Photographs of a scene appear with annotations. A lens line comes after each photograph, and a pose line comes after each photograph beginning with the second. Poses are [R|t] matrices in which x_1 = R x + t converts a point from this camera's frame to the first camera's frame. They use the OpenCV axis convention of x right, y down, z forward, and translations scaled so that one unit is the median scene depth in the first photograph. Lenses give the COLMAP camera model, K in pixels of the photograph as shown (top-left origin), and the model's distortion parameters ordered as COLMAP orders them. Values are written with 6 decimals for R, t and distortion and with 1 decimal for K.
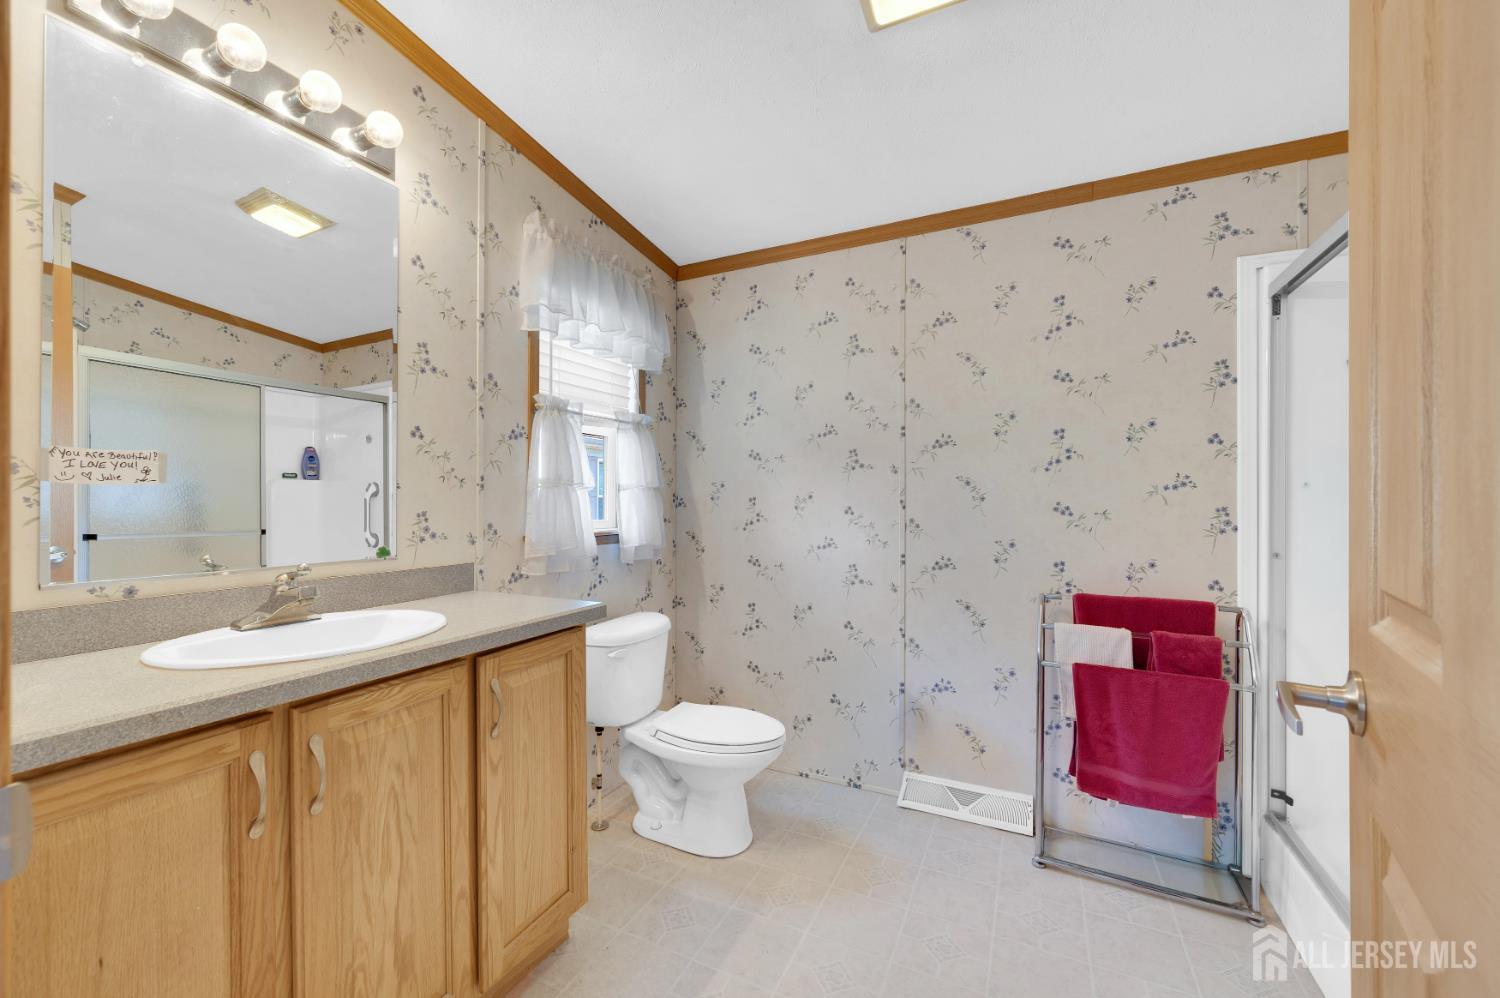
lens RADIAL K [[594.3, 0, 739.4], [0, 594.3, 498.5], [0, 0, 1]] dist [-0.002013, -0.000036]
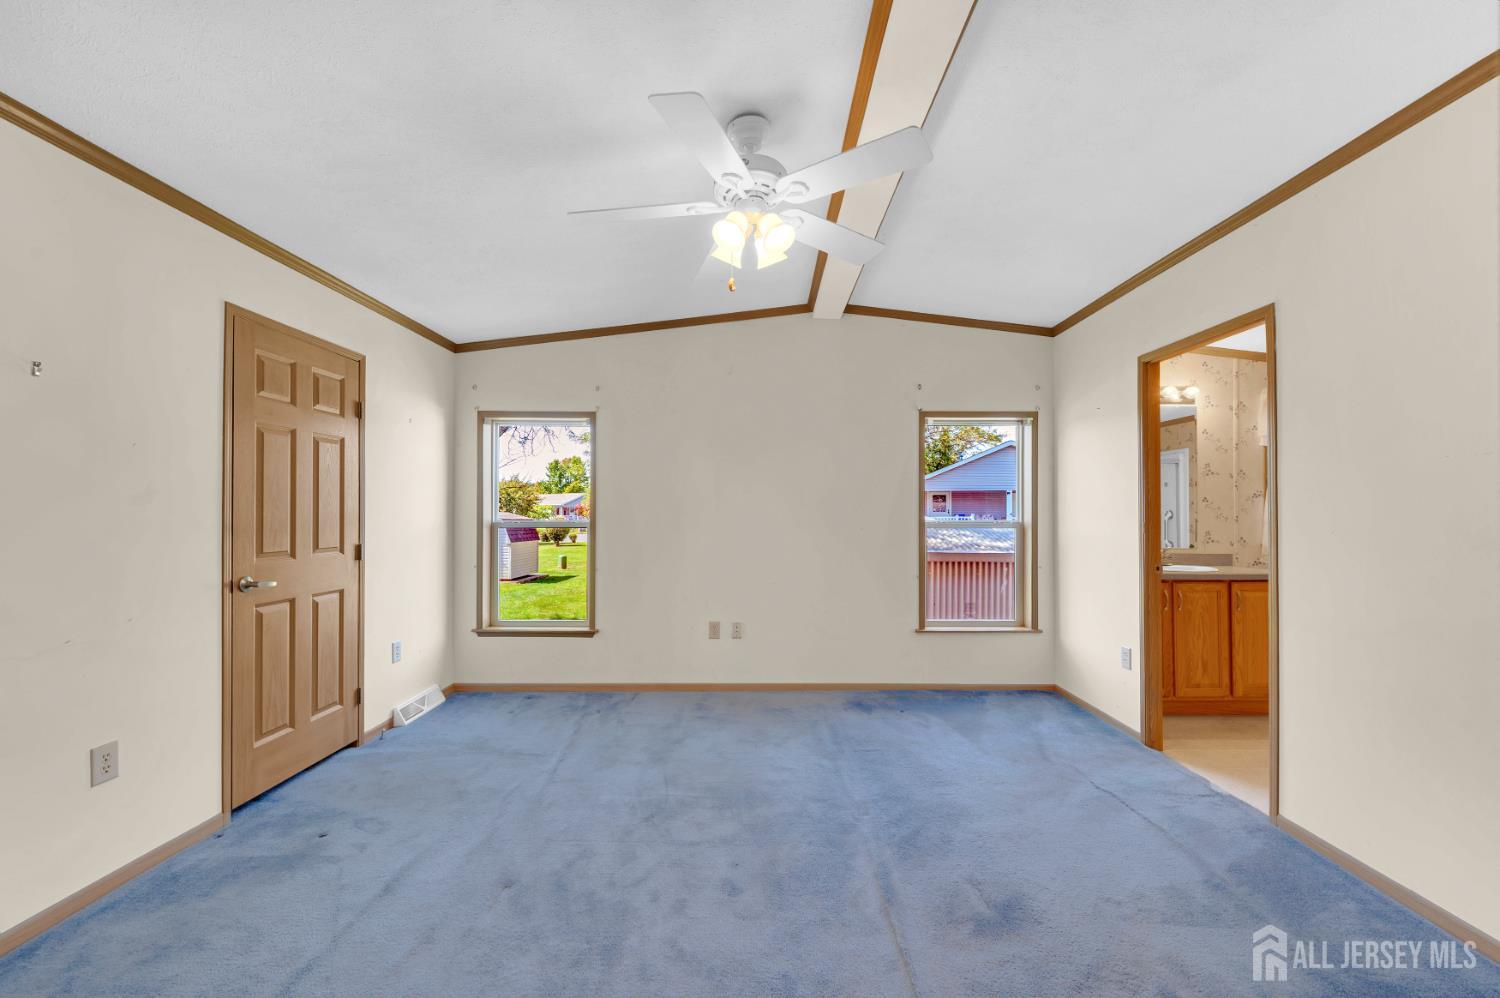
lens RADIAL K [[594.3, 0, 740.7], [0, 594.3, 502.7], [0, 0, 1]] dist [-0.002013, -0.000036]
pose [[0.419347, -0.009089, -0.907780, 1.694540], [-0.001358, 0.999942, -0.010639, -0.126901], [0.907825, 0.005694, 0.419311, -3.411091]]
